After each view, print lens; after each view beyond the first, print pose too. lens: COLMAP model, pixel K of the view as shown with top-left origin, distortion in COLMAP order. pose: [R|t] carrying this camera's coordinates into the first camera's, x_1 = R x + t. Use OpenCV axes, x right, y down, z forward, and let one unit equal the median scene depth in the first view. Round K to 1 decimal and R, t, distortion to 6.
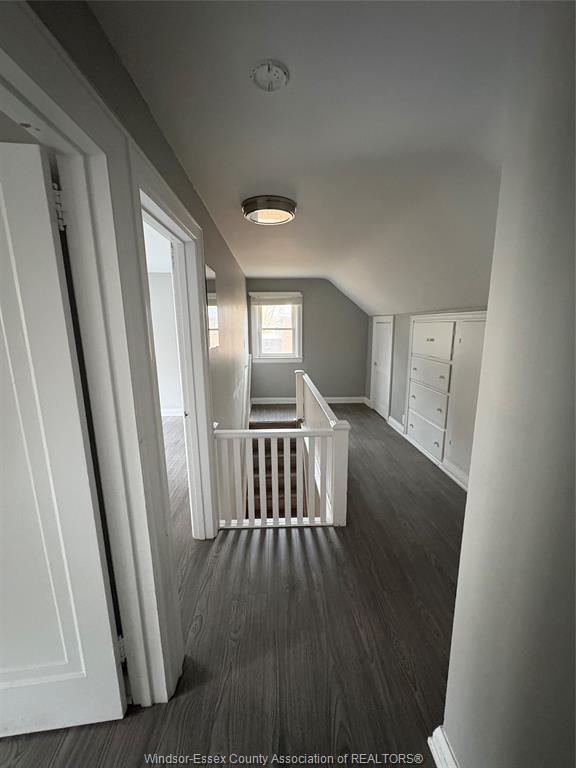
lens RADIAL K [[305.2, 0, 288.0], [0, 305.2, 384.0], [0, 0, 1]] dist [-0.002761, 0.000666]
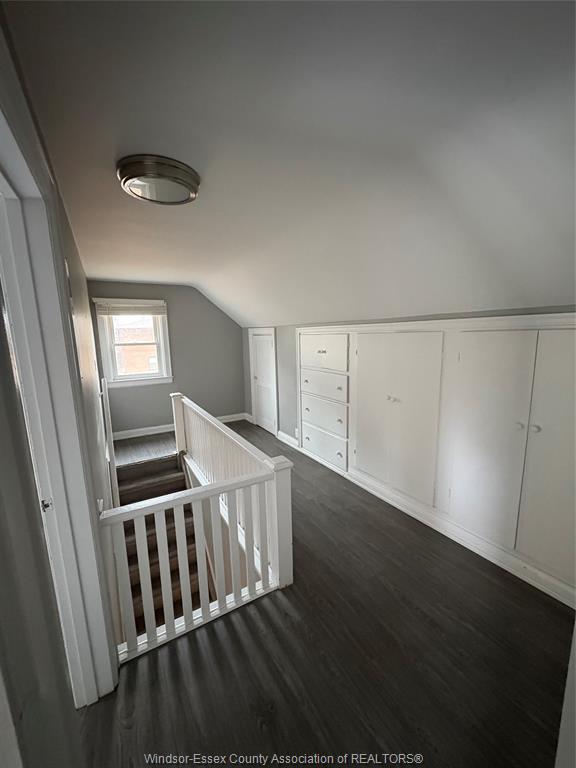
lens RADIAL K [[305.2, 0, 288.0], [0, 305.2, 384.0], [0, 0, 1]] dist [-0.002761, 0.000666]
pose [[0.883612, -0.087146, 0.460038, -0.089338], [0.103598, 0.994563, -0.010584, -0.035022], [-0.456614, 0.057011, 0.887836, 0.142886]]
